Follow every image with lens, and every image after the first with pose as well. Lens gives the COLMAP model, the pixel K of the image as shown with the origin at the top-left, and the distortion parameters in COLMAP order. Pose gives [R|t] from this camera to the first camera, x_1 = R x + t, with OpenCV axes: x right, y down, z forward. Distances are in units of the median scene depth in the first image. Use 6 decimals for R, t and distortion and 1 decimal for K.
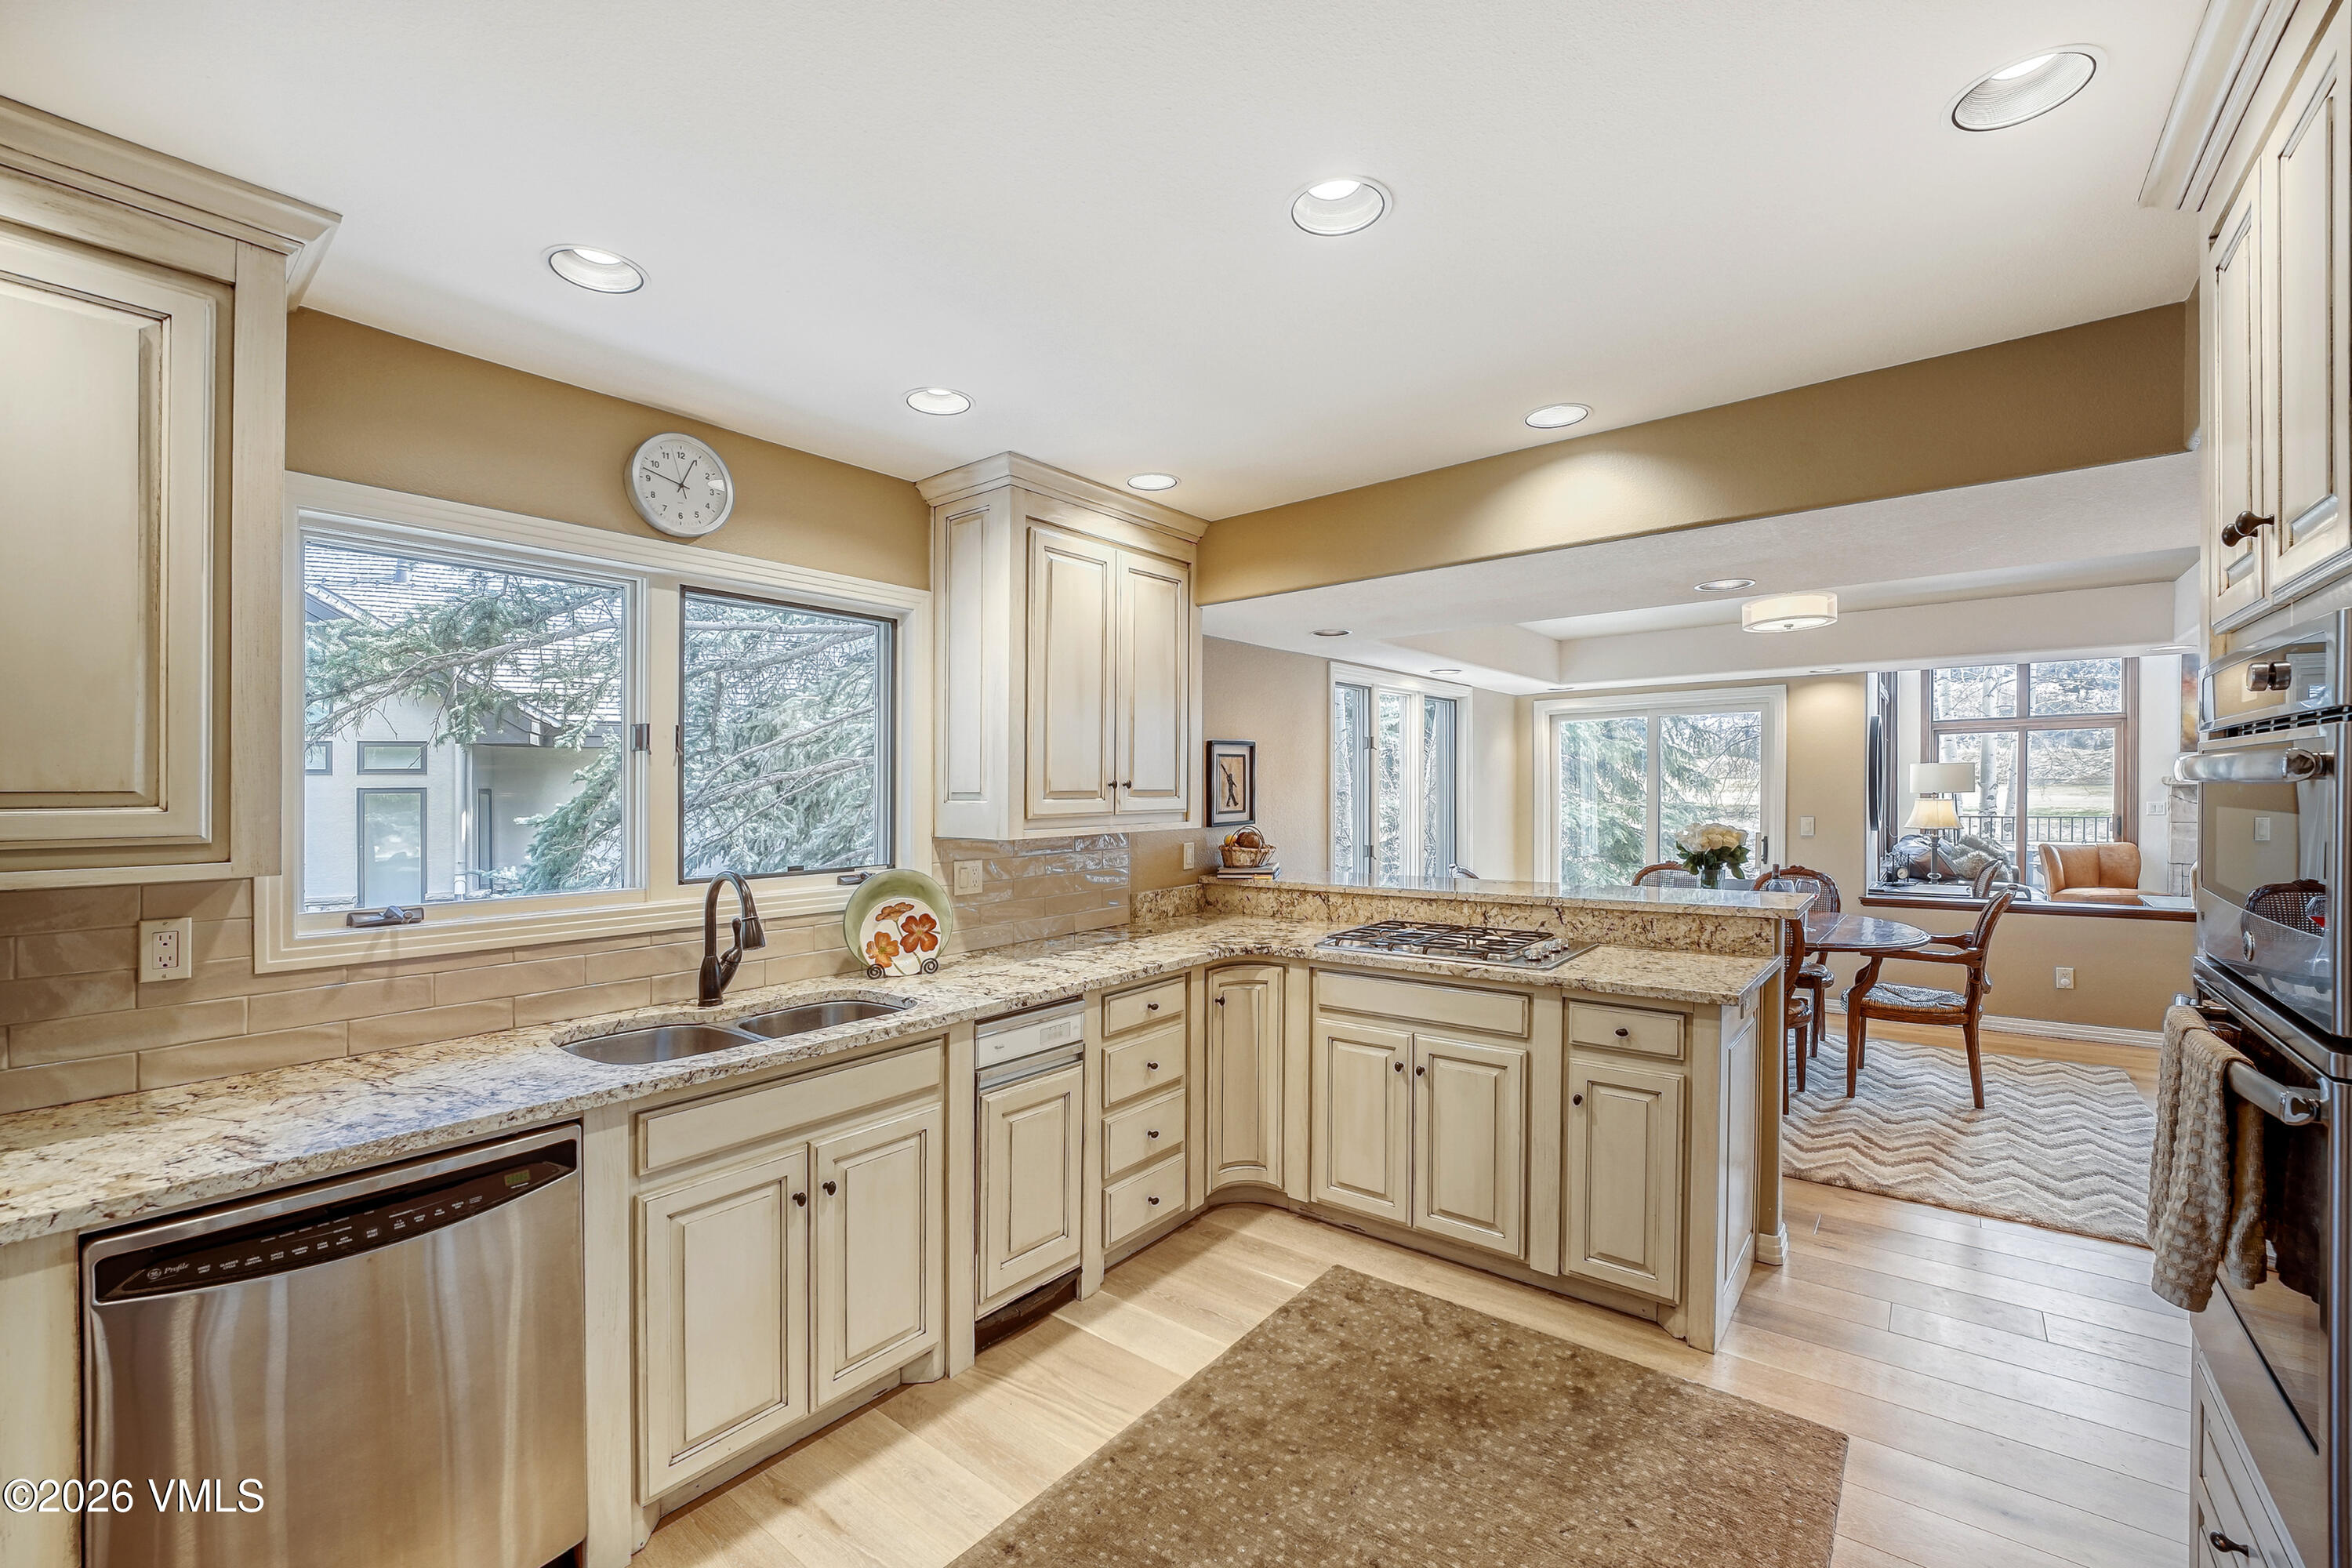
lens RADIAL K [[945.0, 0, 1190.4], [0, 945.0, 799.1], [0, 0, 1]] dist [-0.018293, -0.000738]
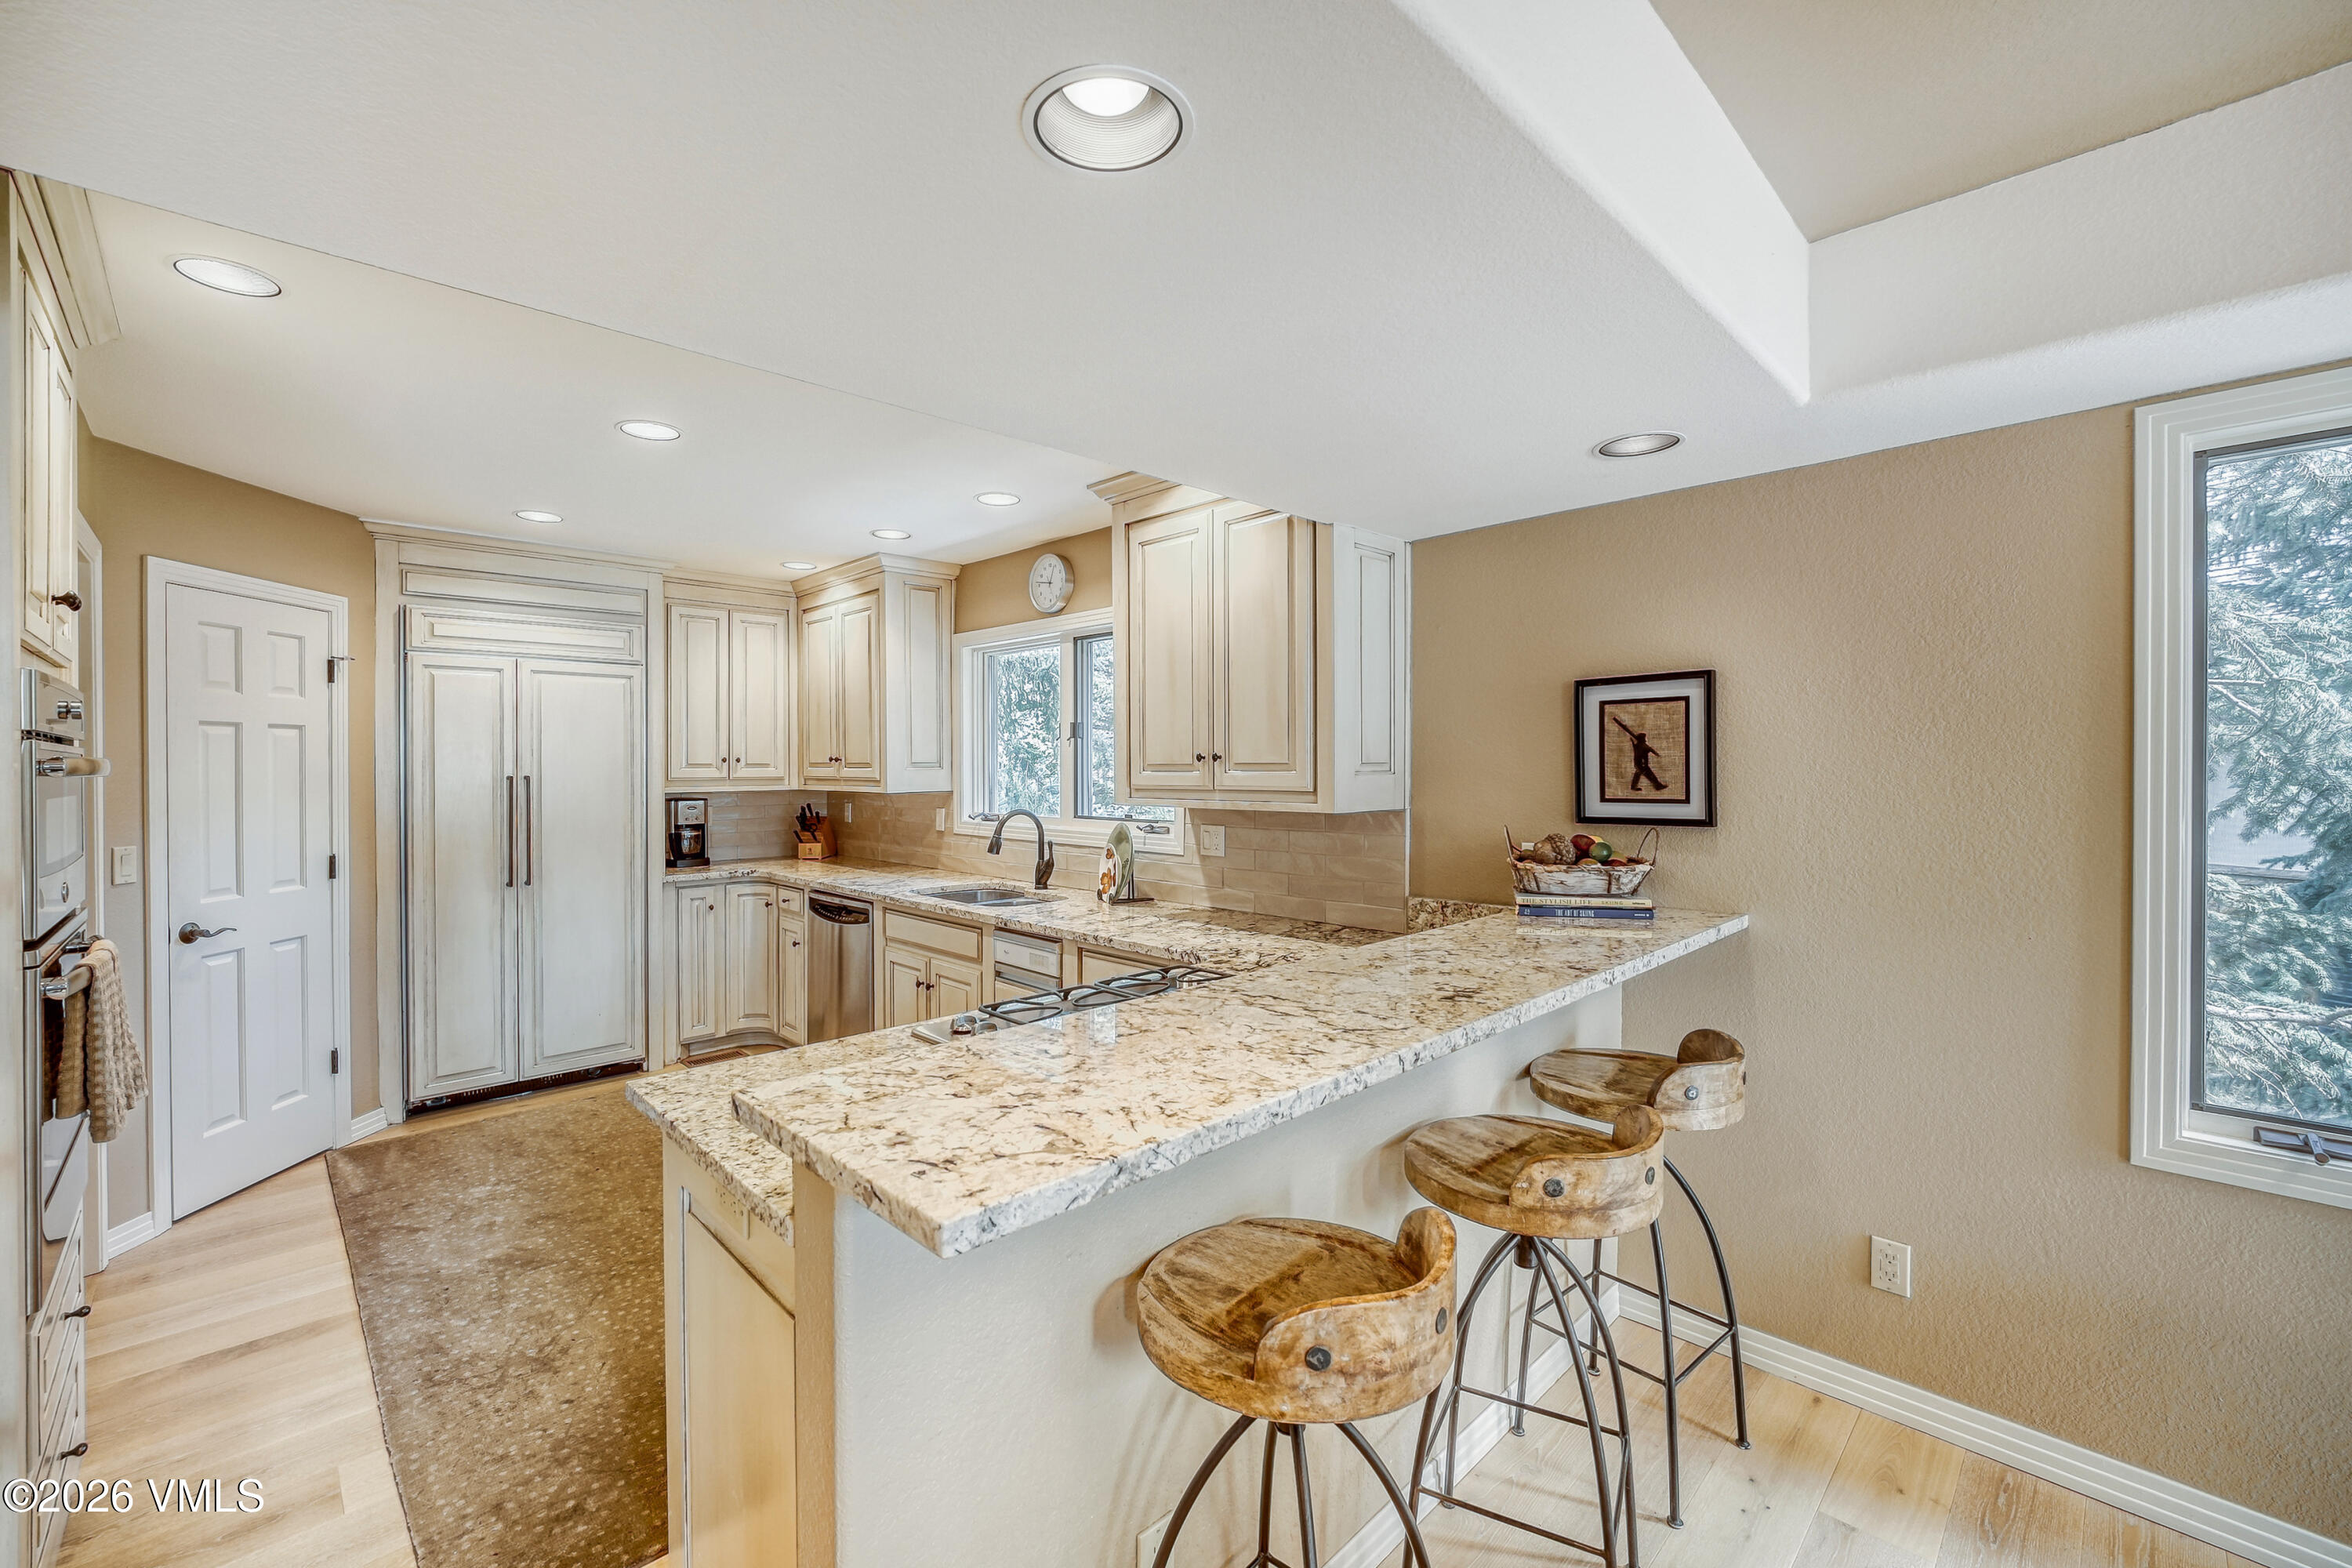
lens RADIAL K [[945.0, 0, 1192.3], [0, 945.0, 758.8], [0, 0, 1]] dist [-0.018293, -0.000738]
pose [[-0.102341, 0.000167, -0.994749, 1.041126], [-0.006011, 0.999982, 0.000786, -0.016806], [0.994731, 0.006060, -0.102338, 1.300858]]
